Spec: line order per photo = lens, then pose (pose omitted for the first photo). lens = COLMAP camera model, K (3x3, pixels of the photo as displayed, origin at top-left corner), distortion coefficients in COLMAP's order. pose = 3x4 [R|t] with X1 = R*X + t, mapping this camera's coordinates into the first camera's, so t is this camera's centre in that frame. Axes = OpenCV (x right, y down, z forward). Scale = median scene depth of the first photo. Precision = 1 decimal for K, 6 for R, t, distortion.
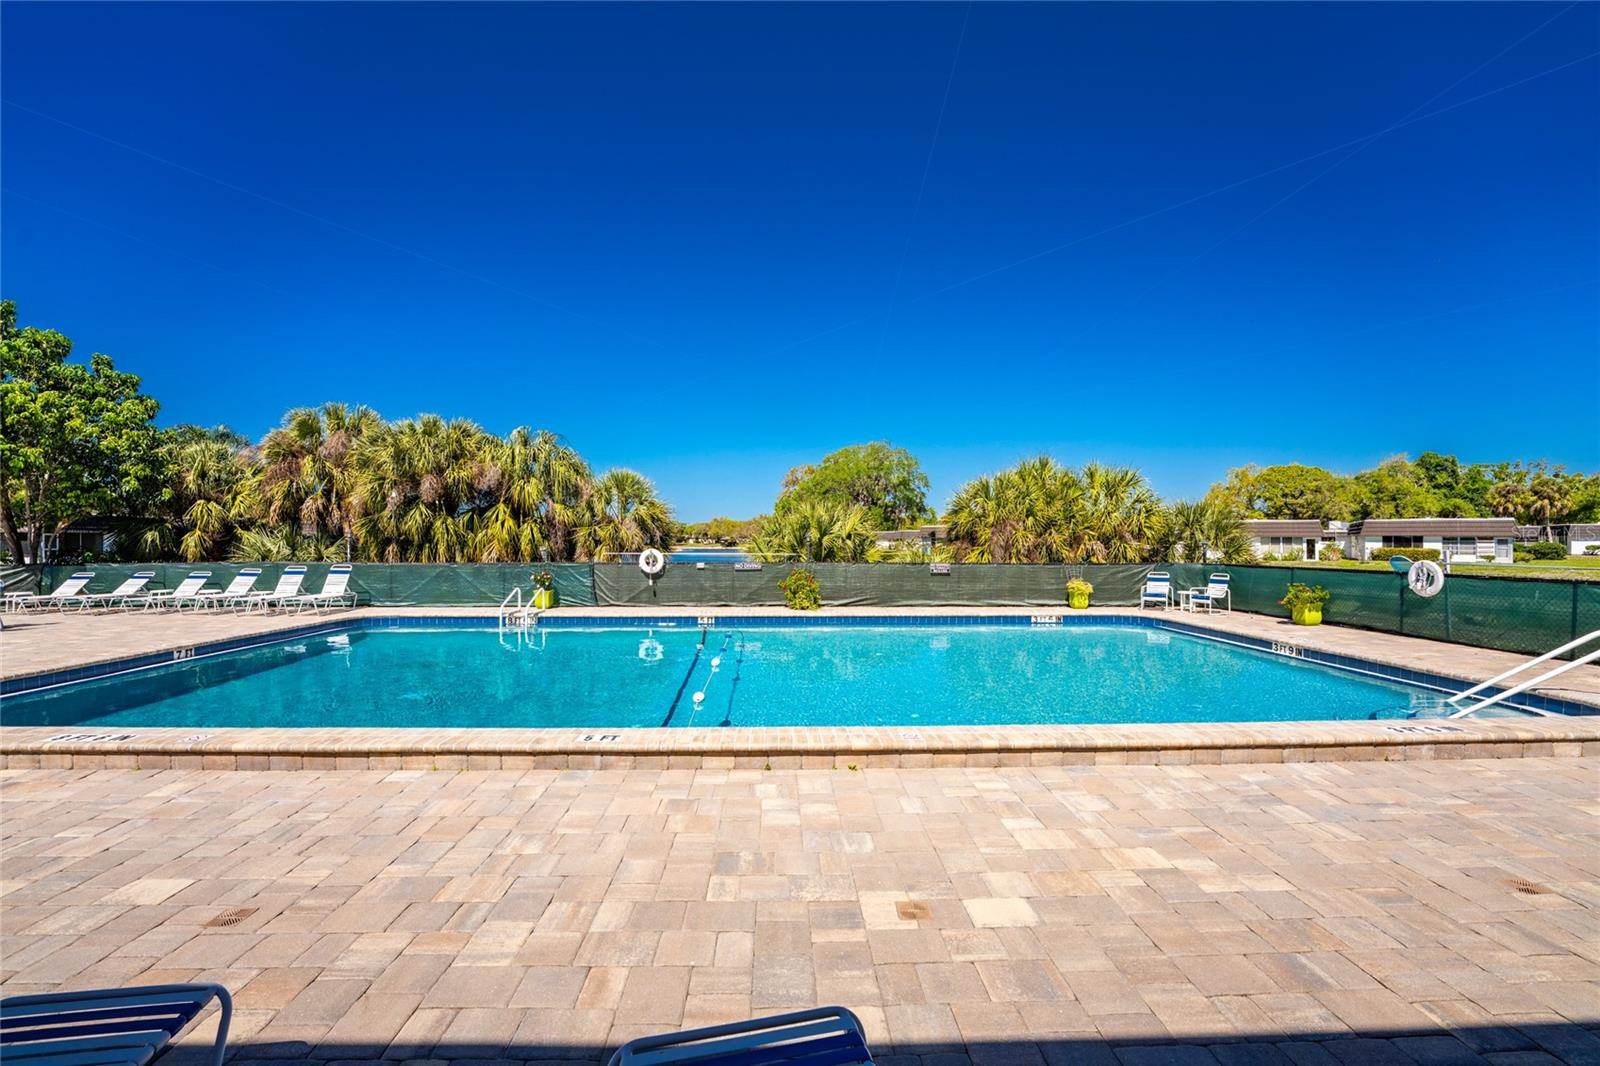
lens RADIAL K [[657.3, 0, 797.7], [0, 657.3, 543.1], [0, 0, 1]] dist [-0.022622, 0.001606]
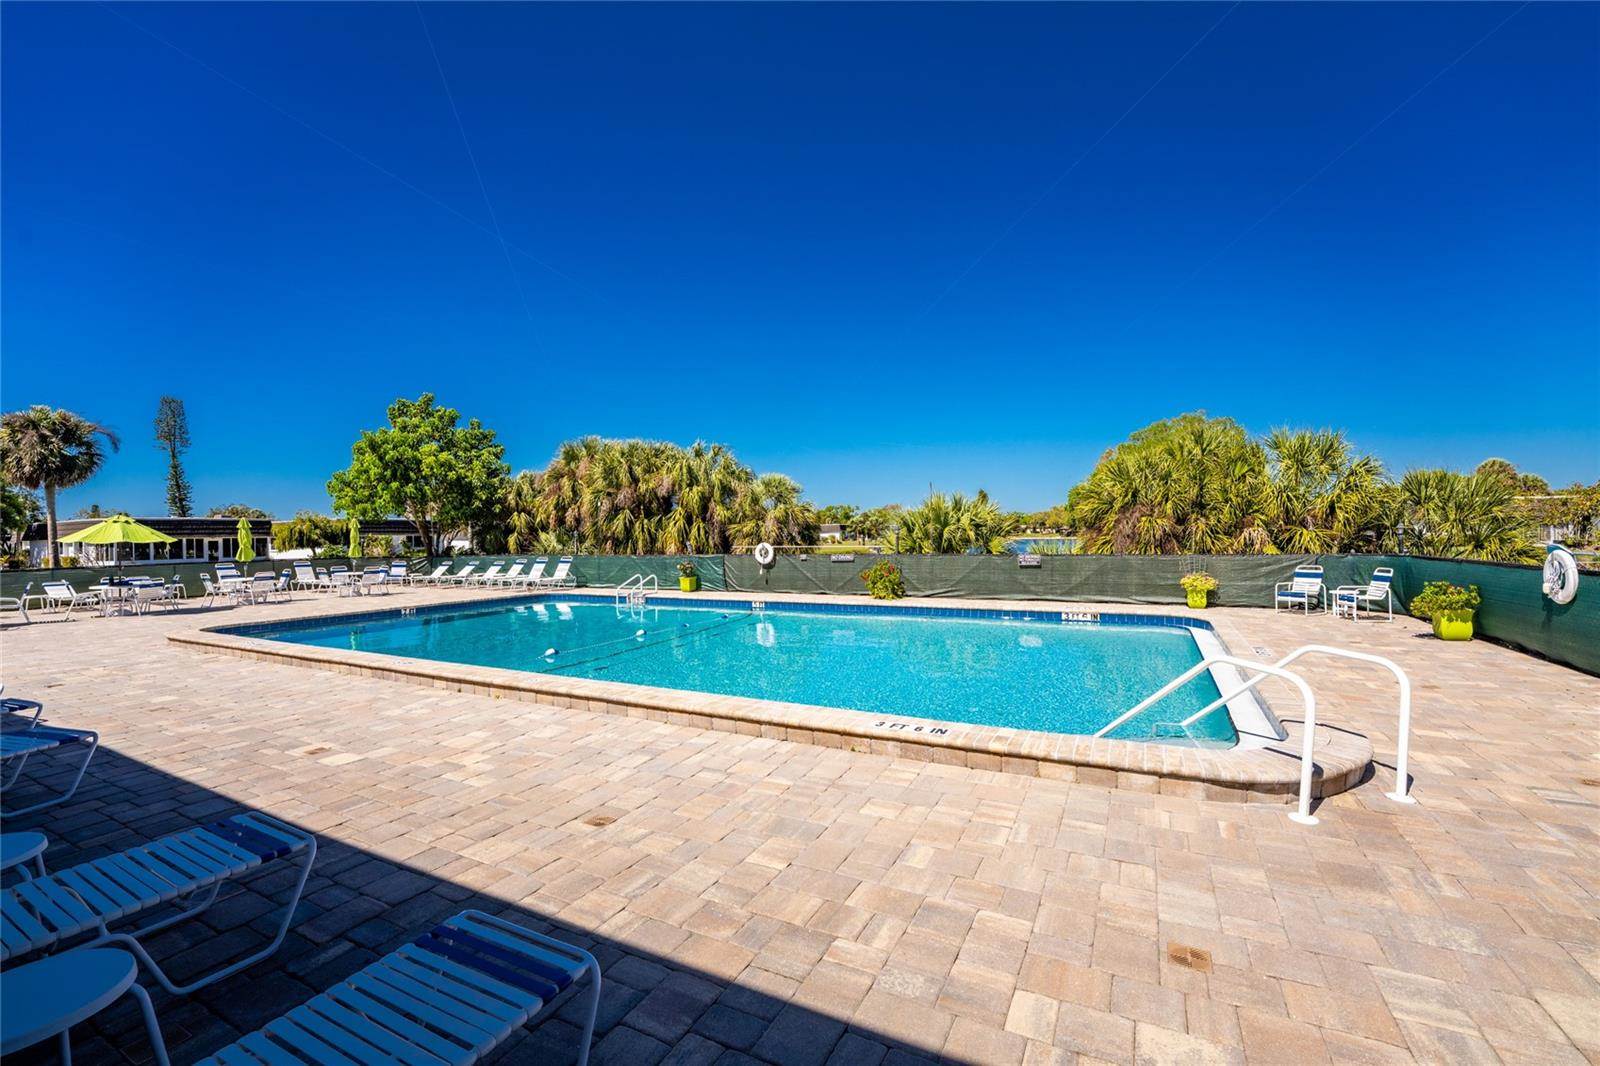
lens RADIAL K [[657.3, 0, 796.5], [0, 657.3, 524.3], [0, 0, 1]] dist [-0.022622, 0.001606]
pose [[0.875183, -0.023552, -0.483218, 0.405204], [0.016220, 0.999681, -0.019348, -0.000158], [0.483519, 0.009095, 0.875286, 0.014950]]
